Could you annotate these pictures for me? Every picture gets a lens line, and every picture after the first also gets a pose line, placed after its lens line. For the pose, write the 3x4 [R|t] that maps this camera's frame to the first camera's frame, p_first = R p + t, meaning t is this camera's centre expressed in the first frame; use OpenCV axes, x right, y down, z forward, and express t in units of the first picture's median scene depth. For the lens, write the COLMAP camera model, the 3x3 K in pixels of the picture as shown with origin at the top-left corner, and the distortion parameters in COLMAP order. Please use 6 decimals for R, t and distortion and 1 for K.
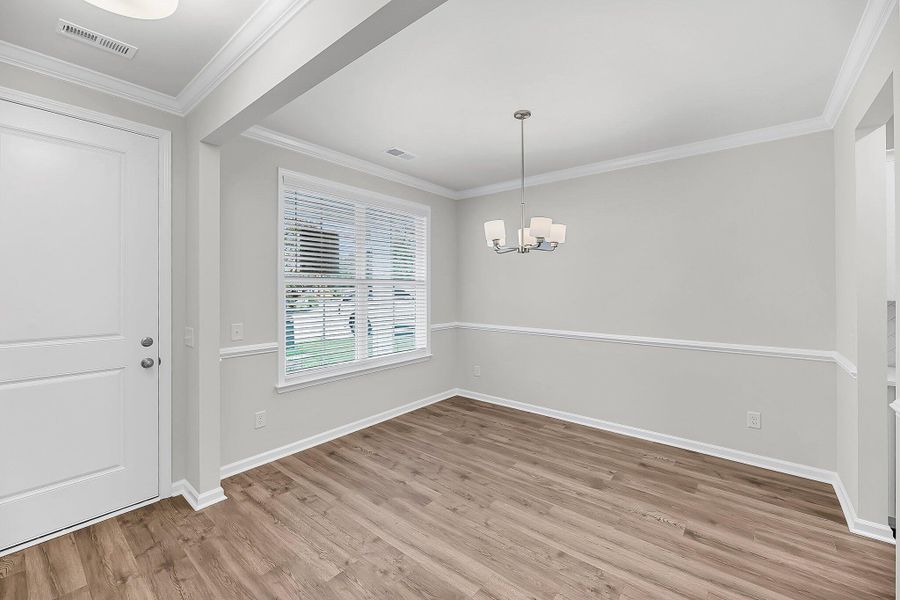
lens RADIAL K [[367.6, 0, 449.6], [0, 367.6, 292.8], [0, 0, 1]] dist [0.013076, -0.000169]
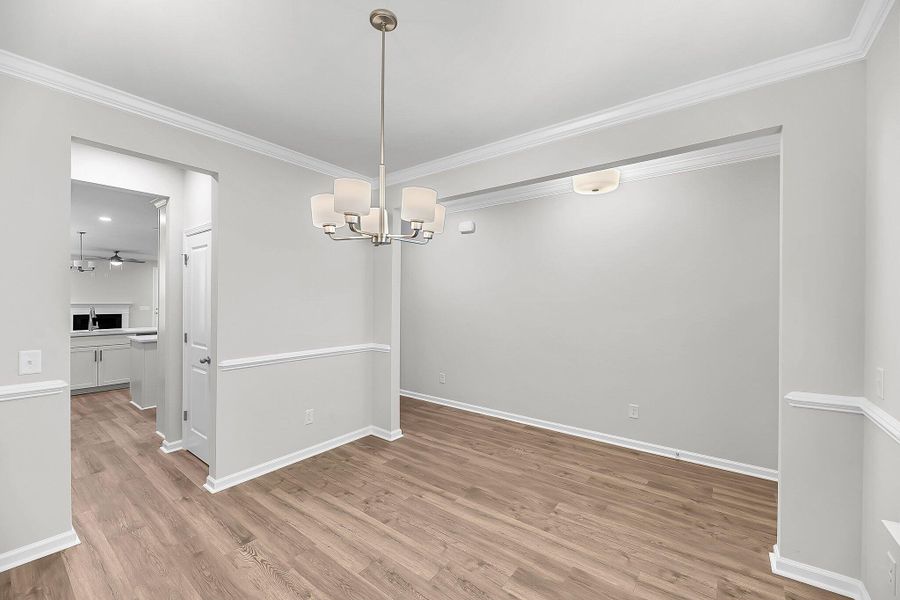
lens RADIAL K [[367.6, 0, 450.4], [0, 367.6, 300.1], [0, 0, 1]] dist [0.013076, -0.000169]
pose [[-0.999330, -0.008608, -0.035576, 0.133765], [-0.008990, 0.999903, 0.010596, -0.026802], [0.035481, 0.010909, -0.999311, 2.075124]]
